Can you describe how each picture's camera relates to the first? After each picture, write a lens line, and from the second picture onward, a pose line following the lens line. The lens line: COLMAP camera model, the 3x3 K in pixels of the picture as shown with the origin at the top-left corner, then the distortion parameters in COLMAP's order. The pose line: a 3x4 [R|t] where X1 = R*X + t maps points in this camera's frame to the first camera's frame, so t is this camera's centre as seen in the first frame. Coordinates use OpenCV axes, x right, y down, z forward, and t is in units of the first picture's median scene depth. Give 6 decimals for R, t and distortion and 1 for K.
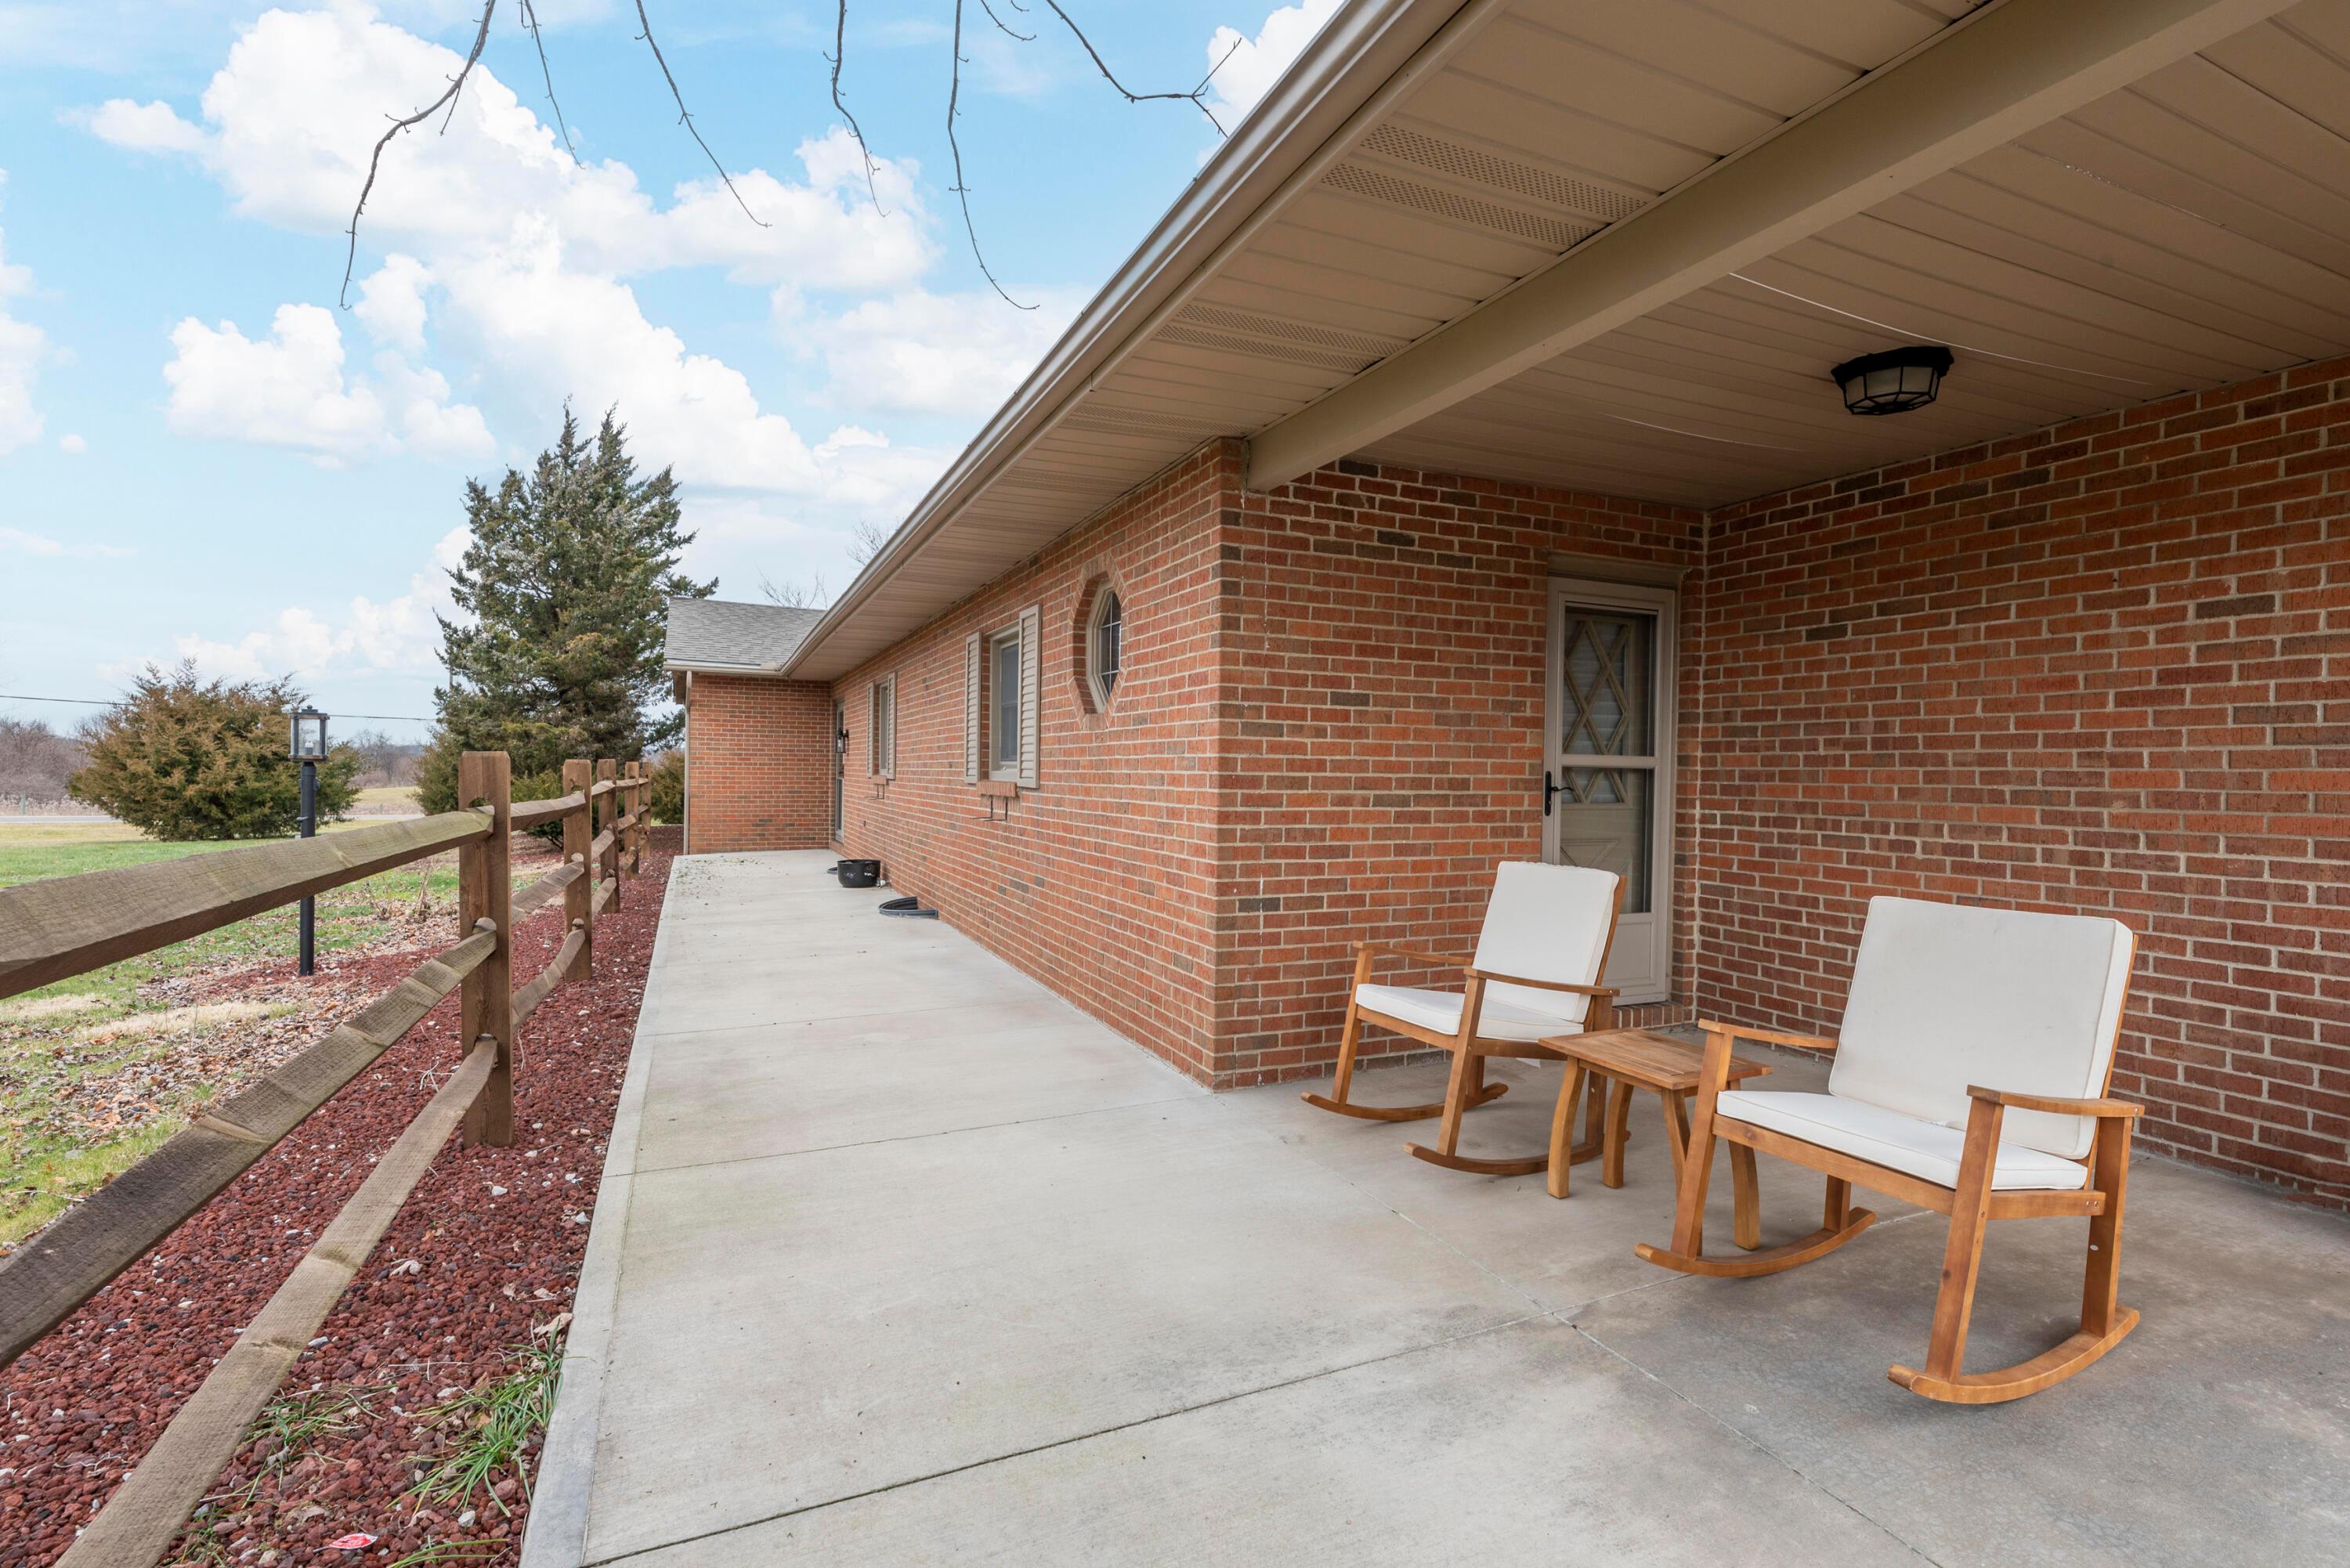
lens RADIAL K [[1139.1, 0, 1050.6], [0, 1139.1, 783.5], [0, 0, 1]] dist [-0.005691, -0.000293]
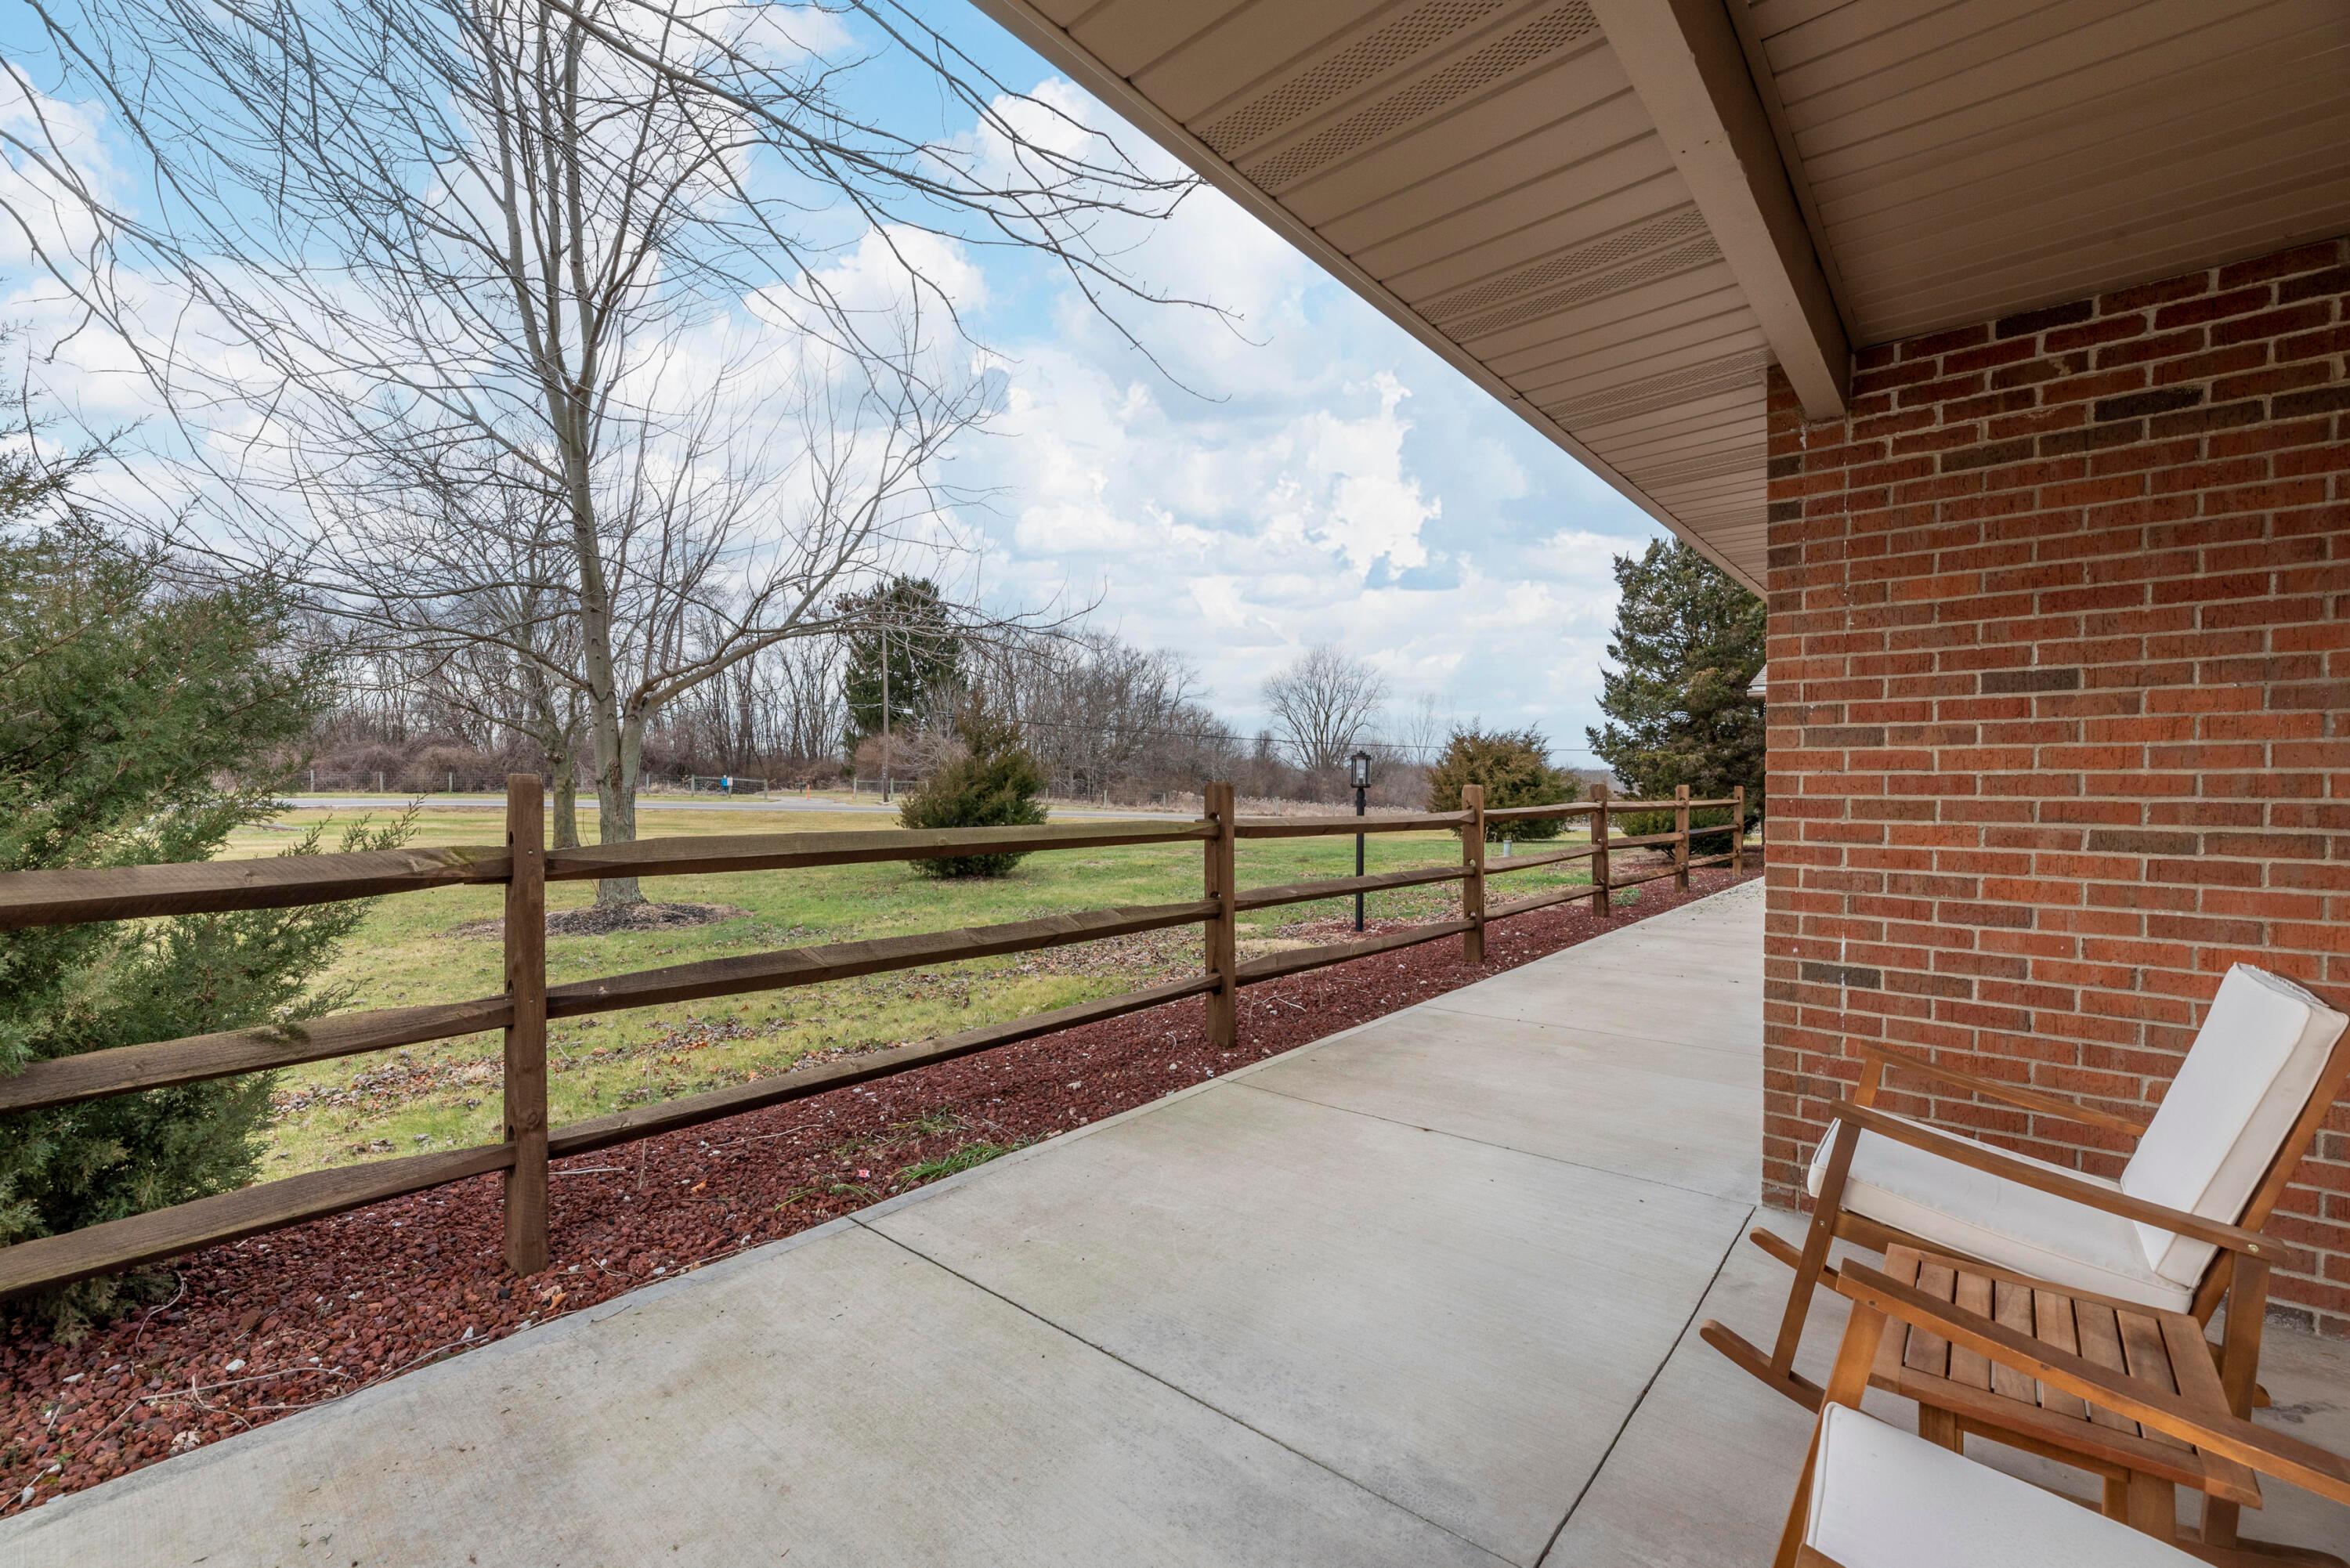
lens RADIAL K [[950.2, 0, 1160.0], [0, 950.2, 785.6], [0, 0, 1]] dist [-0.002541, -0.000079]
pose [[0.441881, -0.009419, -0.897024, 0.533461], [-0.007492, 0.999871, -0.014190, -0.003824], [0.897042, 0.012990, 0.441754, 0.328584]]
